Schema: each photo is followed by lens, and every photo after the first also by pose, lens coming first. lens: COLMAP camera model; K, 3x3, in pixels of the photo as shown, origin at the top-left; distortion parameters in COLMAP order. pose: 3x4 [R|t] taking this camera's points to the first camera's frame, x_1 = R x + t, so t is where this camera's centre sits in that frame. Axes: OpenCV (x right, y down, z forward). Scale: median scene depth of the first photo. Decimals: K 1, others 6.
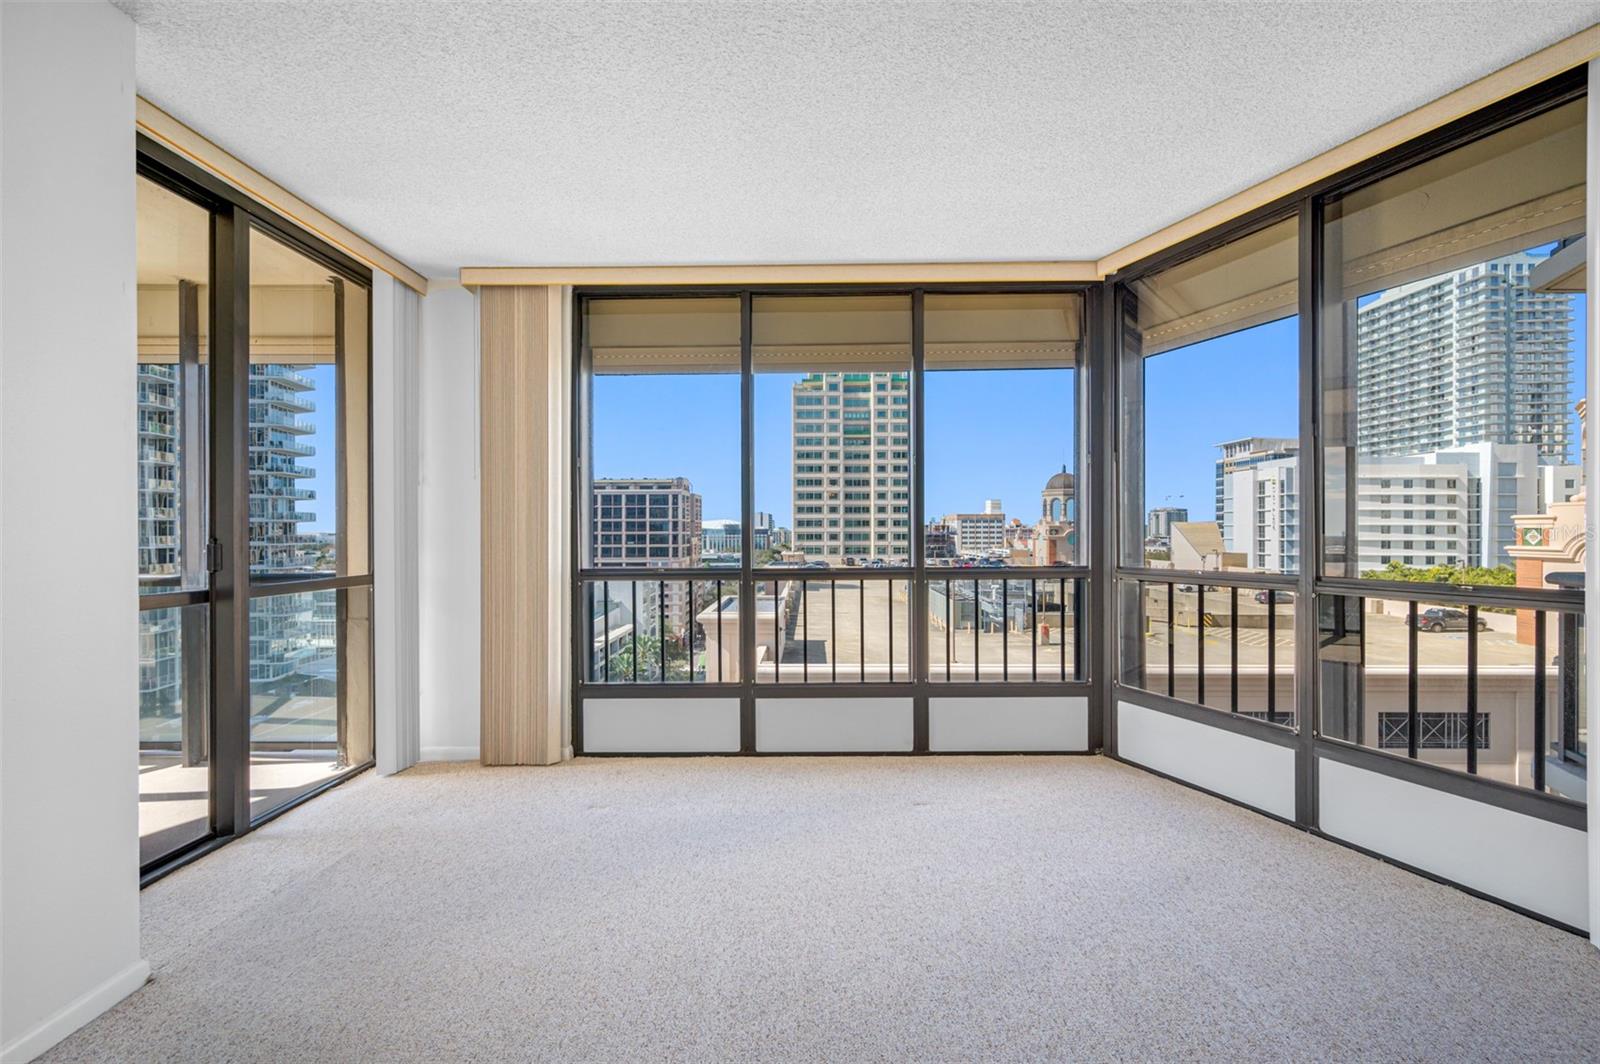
lens RADIAL K [[644.9, 0, 791.5], [0, 644.9, 528.9], [0, 0, 1]] dist [0.001770, 0.000054]
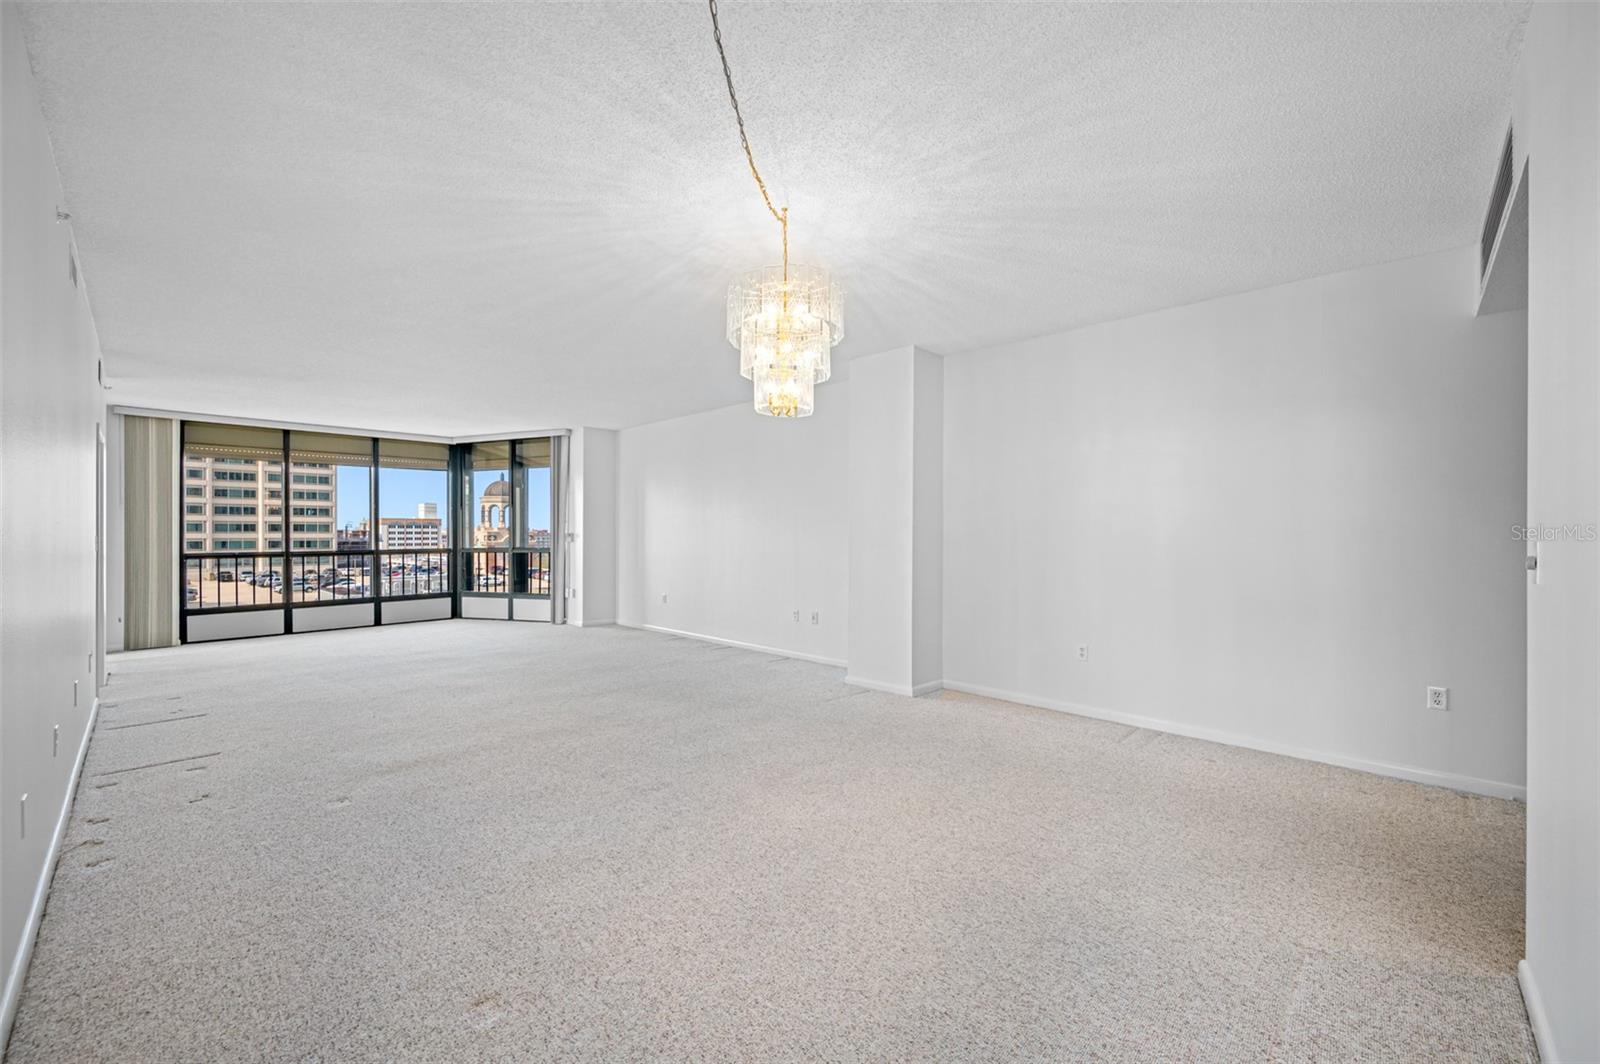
lens RADIAL K [[644.9, 0, 816.1], [0, 644.9, 533.7], [0, 0, 1]] dist [0.001770, 0.000054]
pose [[0.664134, 0.000922, 0.747613, -0.523884], [0.000207, 0.999999, -0.001417, 0.000404], [-0.747614, 0.001096, 0.664133, -1.866054]]
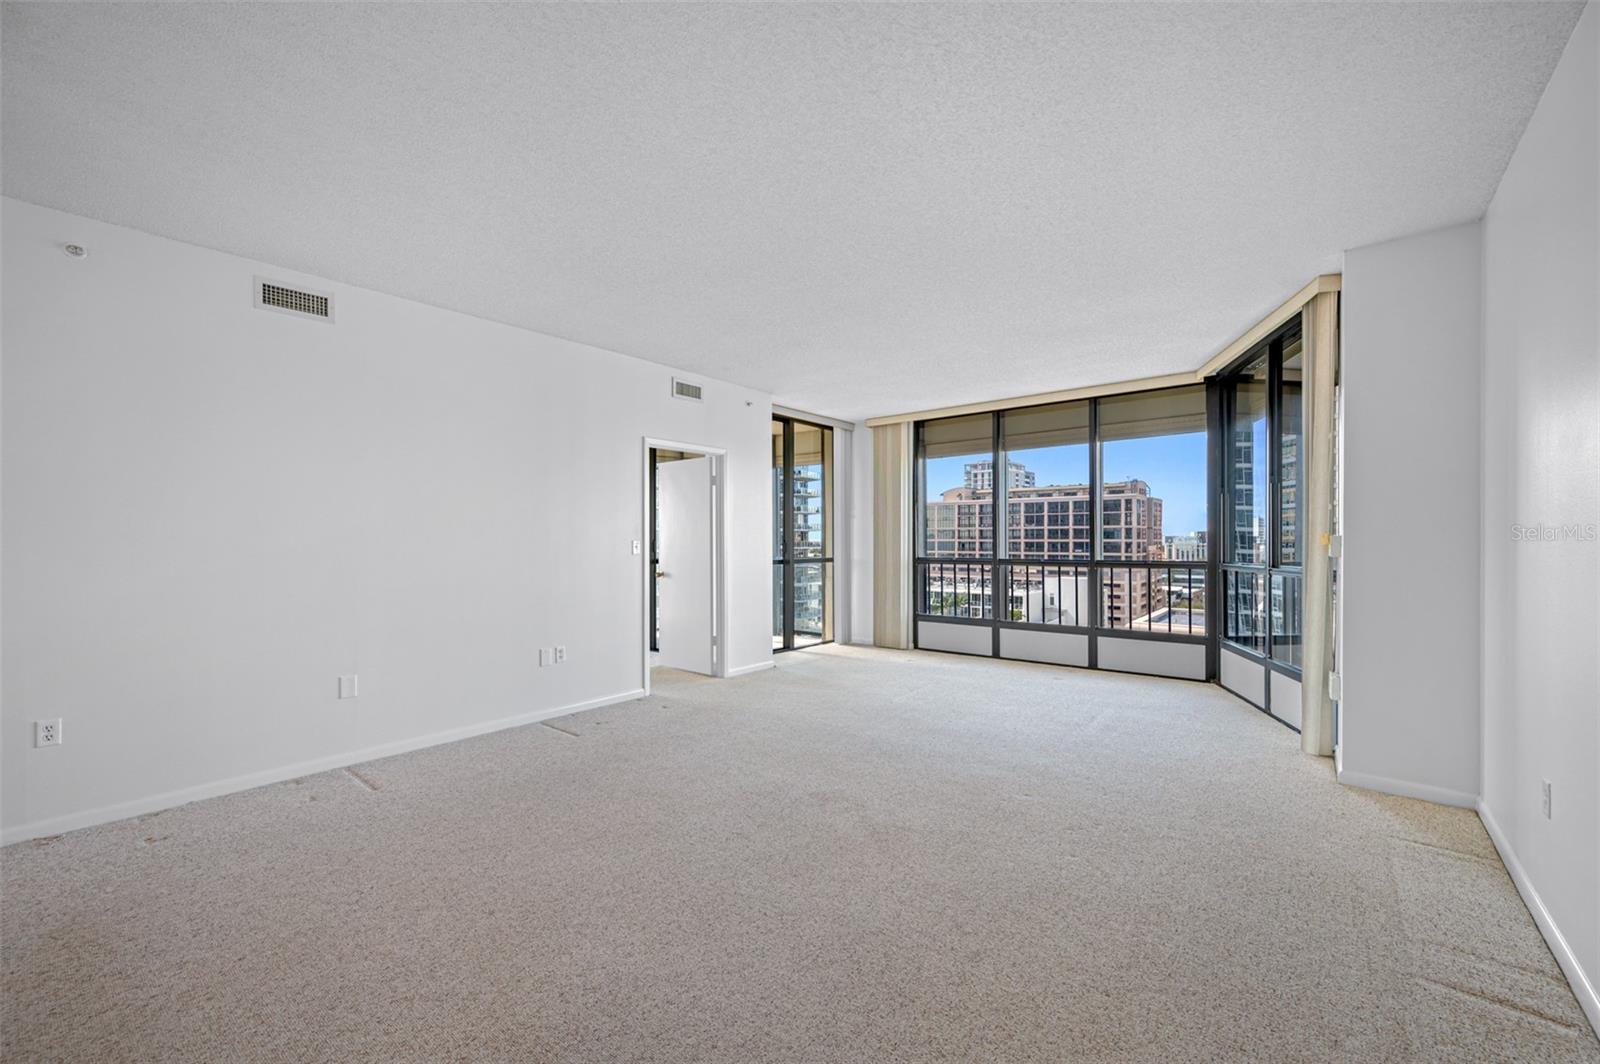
lens RADIAL K [[644.9, 0, 808.6], [0, 644.9, 538.5], [0, 0, 1]] dist [0.001770, 0.000054]
pose [[0.793365, 0.003389, -0.608737, 0.632446], [-0.001031, 0.999991, 0.004223, -0.006186], [0.608745, -0.002723, 0.793361, -0.815252]]
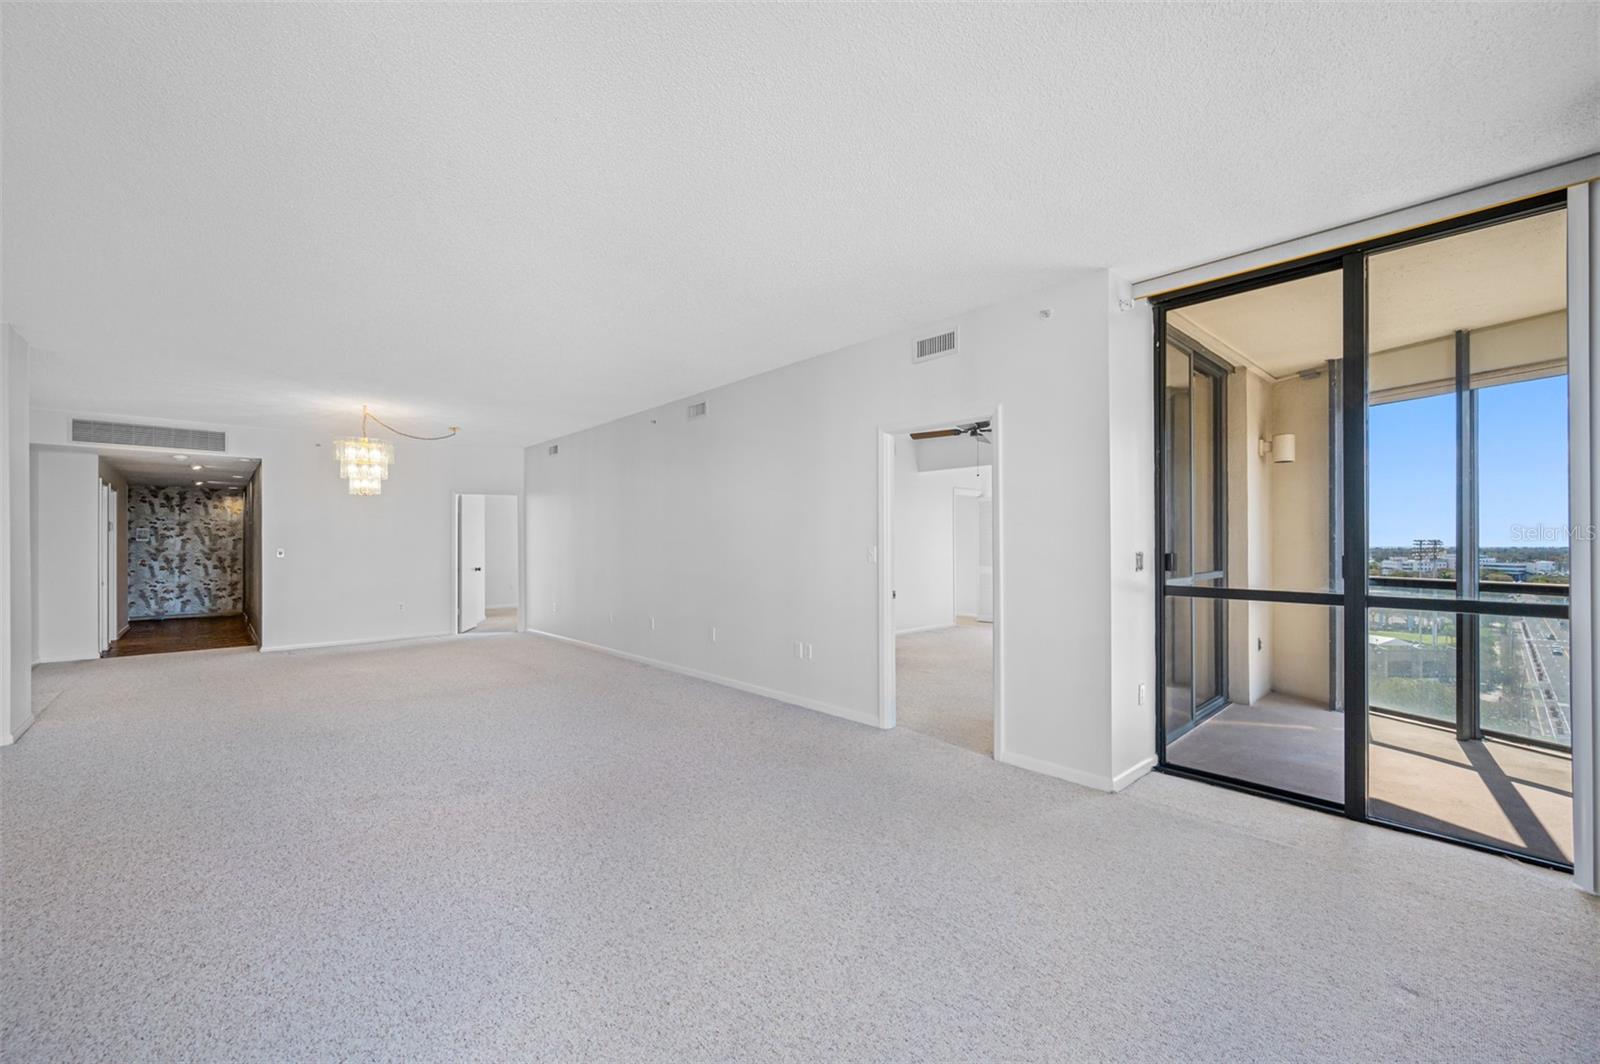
lens RADIAL K [[644.9, 0, 809.9], [0, 644.9, 540.4], [0, 0, 1]] dist [0.001770, 0.000054]
pose [[-0.716696, 0.001214, -0.697384, 0.430580], [0.005687, 0.999975, -0.004103, -0.003023], [0.697362, -0.006907, -0.716686, 0.836178]]
